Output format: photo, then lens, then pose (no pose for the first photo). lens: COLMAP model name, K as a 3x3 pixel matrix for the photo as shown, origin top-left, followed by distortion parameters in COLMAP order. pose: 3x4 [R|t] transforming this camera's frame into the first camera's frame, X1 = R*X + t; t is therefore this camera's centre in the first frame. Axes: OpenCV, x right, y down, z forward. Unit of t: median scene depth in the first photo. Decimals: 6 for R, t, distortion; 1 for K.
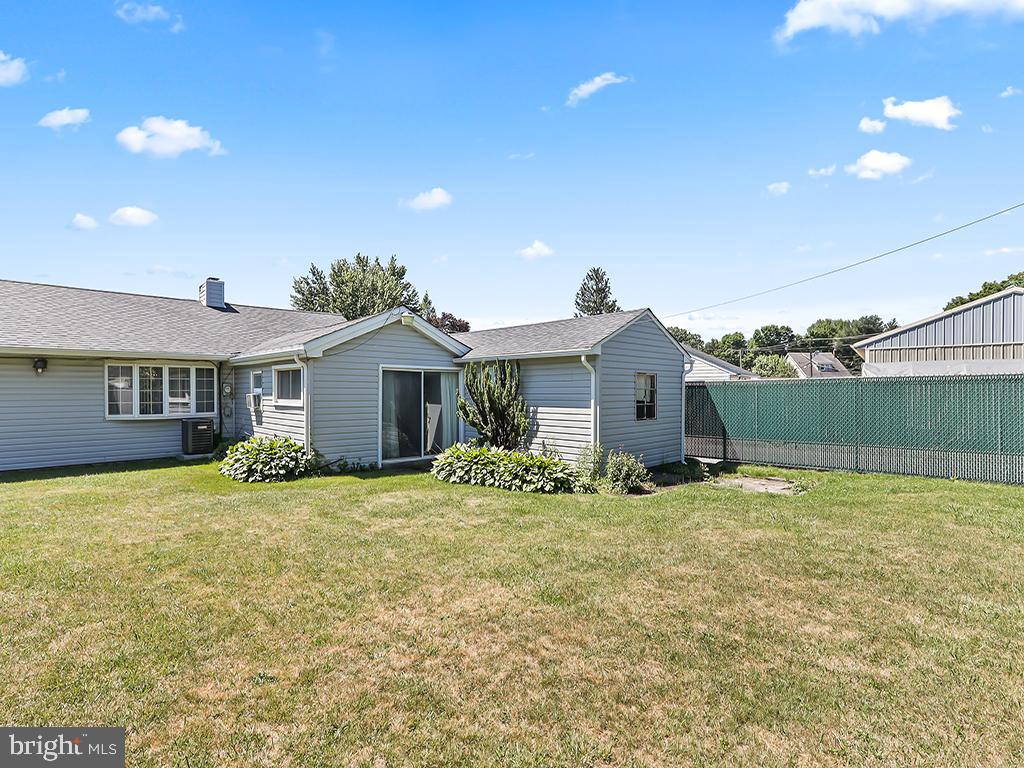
lens RADIAL K [[496.9, 0, 504.2], [0, 496.9, 385.1], [0, 0, 1]] dist [-0.009203, 0.001863]
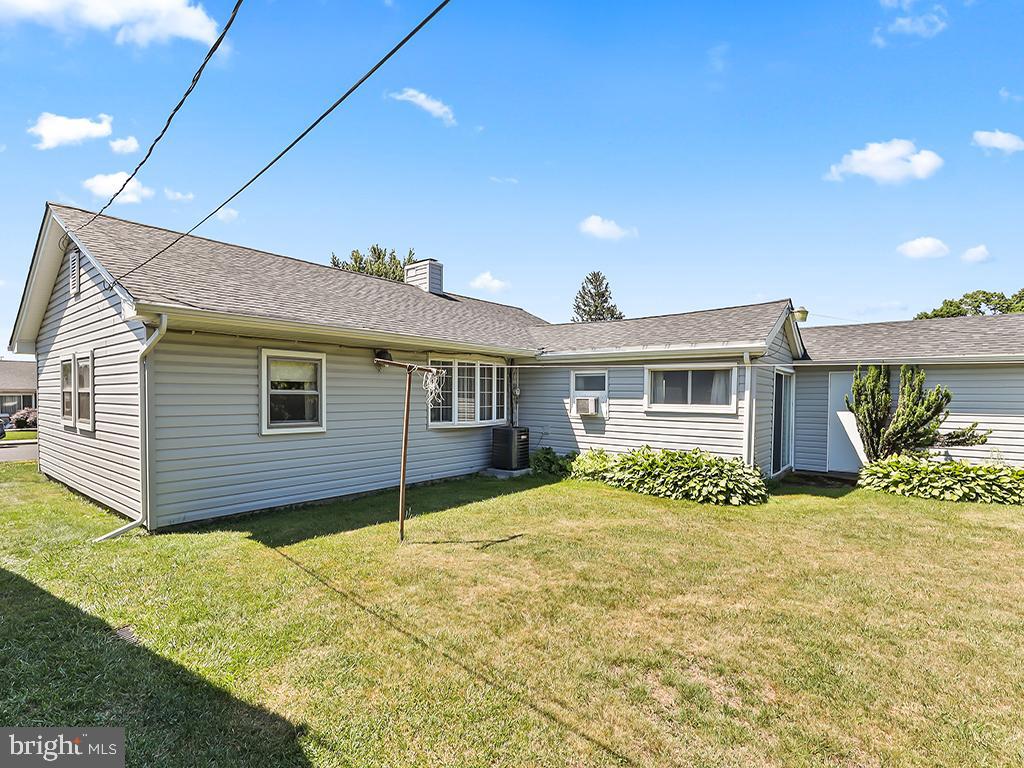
lens RADIAL K [[502.5, 0, 504.7], [0, 502.5, 399.6], [0, 0, 1]] dist [-0.007842, 0.000394]
pose [[0.991632, 0.008247, 0.128832, -0.771400], [-0.010851, 0.999751, 0.019520, 0.006588], [-0.128639, -0.020754, 0.991474, 0.173096]]
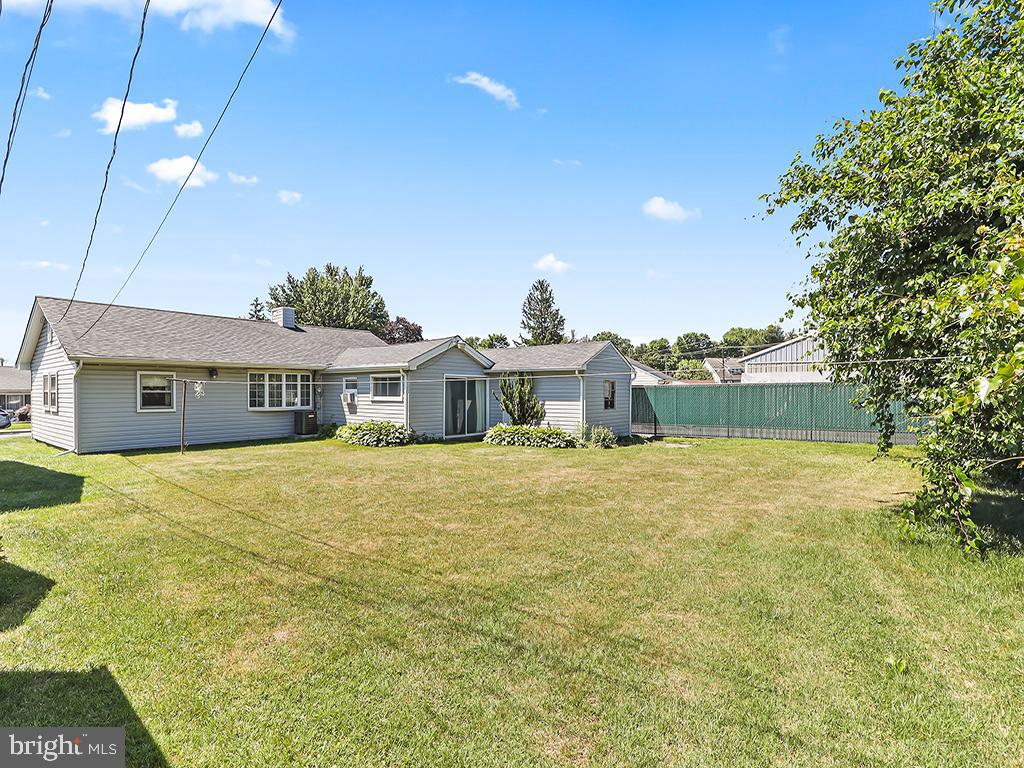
lens RADIAL K [[496.9, 0, 504.2], [0, 496.9, 385.1], [0, 0, 1]] dist [-0.009203, 0.001863]
pose [[0.991520, 0.003135, 0.129916, -0.246155], [-0.003040, 0.999995, -0.000929, -0.005530], [-0.129918, 0.000526, 0.991525, -0.520723]]
